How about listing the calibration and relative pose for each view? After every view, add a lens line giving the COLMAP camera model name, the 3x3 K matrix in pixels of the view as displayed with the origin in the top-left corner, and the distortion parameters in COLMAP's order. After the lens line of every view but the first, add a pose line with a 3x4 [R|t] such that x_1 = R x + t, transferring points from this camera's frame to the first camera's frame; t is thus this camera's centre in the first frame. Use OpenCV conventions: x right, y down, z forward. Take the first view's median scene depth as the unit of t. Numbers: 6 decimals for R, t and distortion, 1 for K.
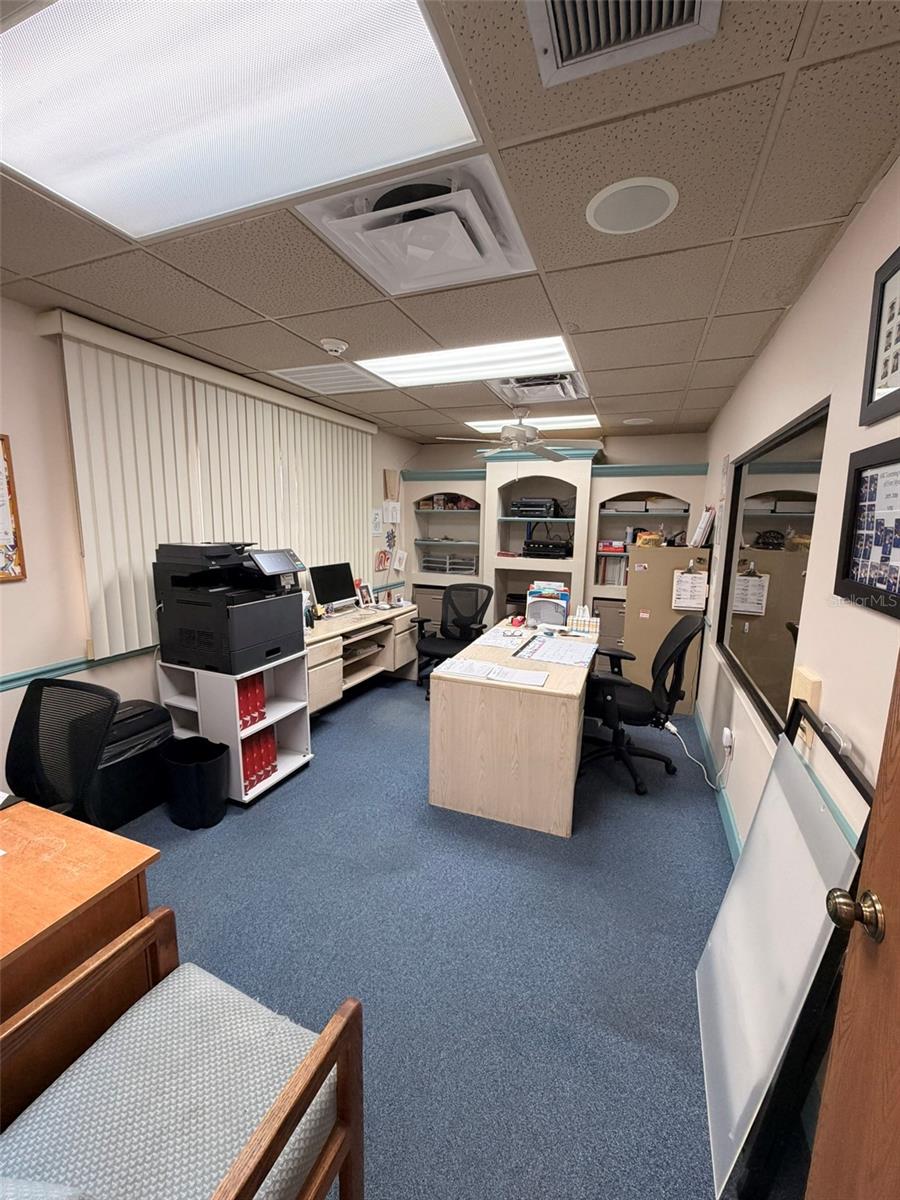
lens RADIAL K [[479.2, 0, 453.2], [0, 479.2, 596.7], [0, 0, 1]] dist [0.001252, -0.000397]
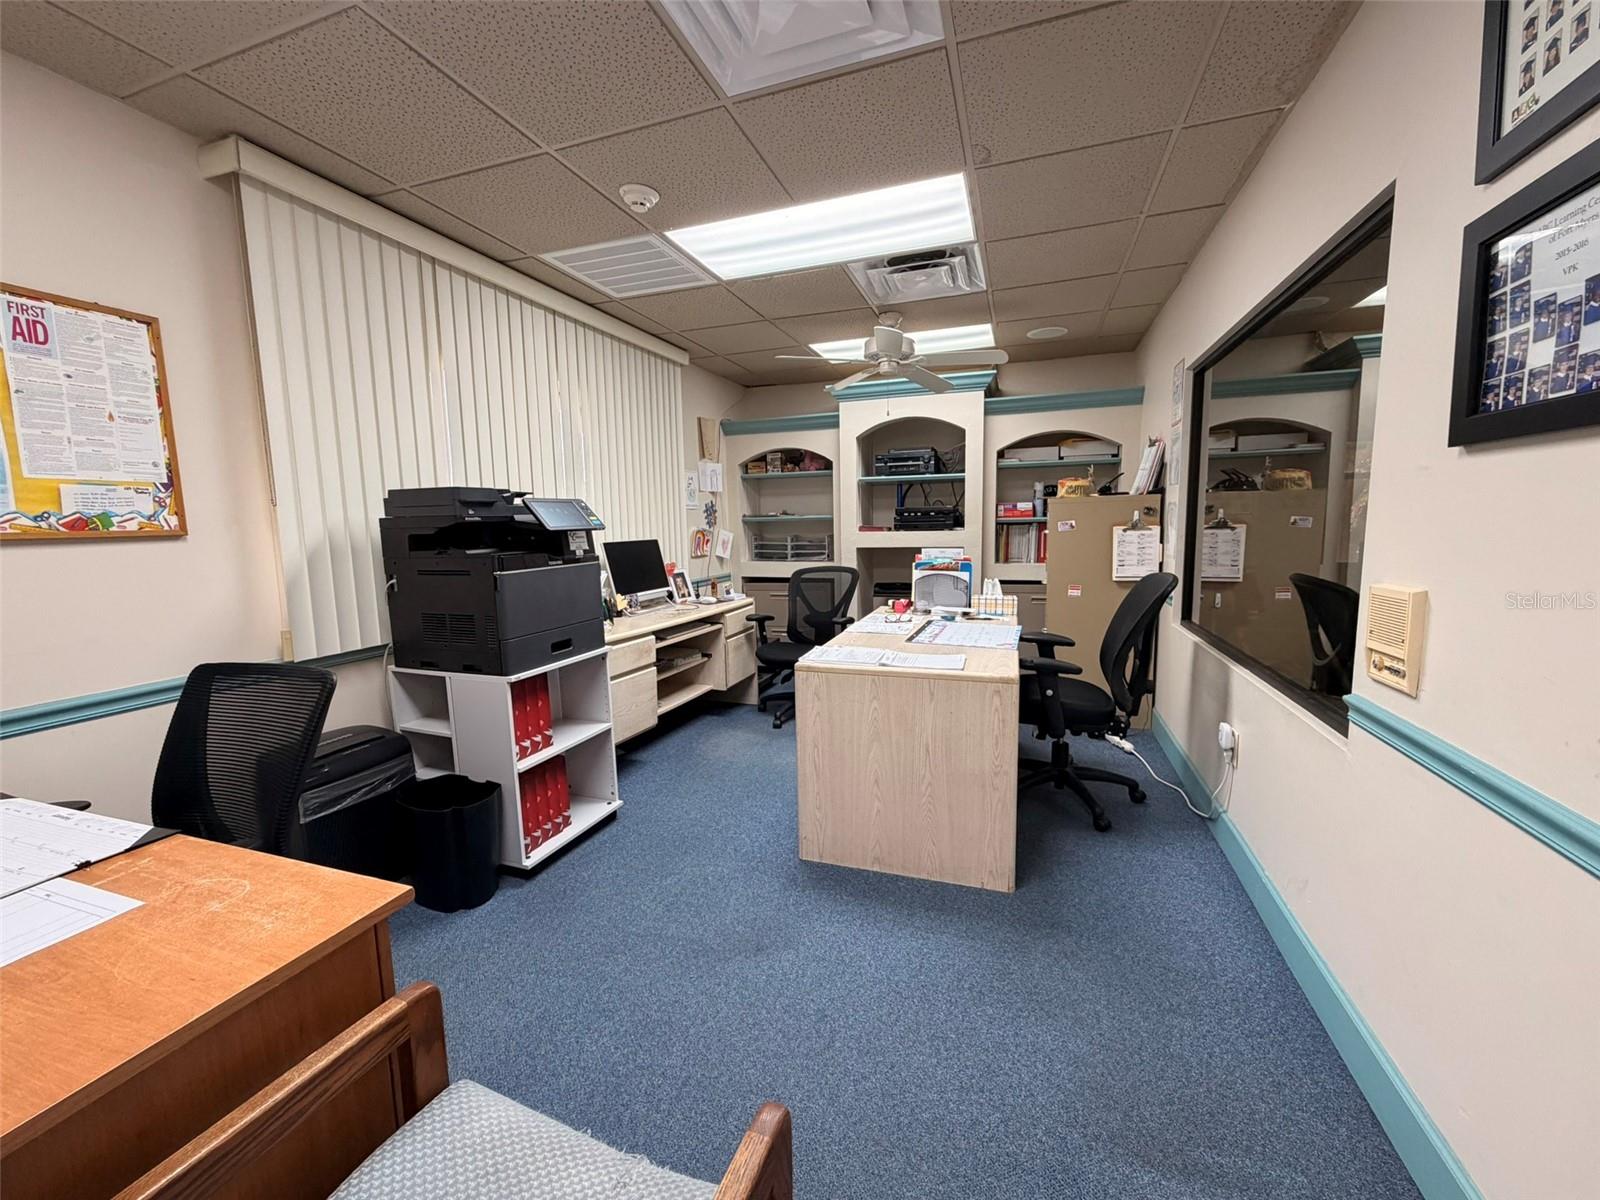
lens RADIAL K [[638.9, 0, 798.9], [0, 638.9, 598.1], [0, 0, 1]] dist [0.001252, -0.000397]
pose [[0.998721, -0.041195, 0.029301, -0.063516], [0.042287, 0.998395, -0.037682, 0.098791], [-0.027702, 0.038873, 0.998860, 0.081652]]
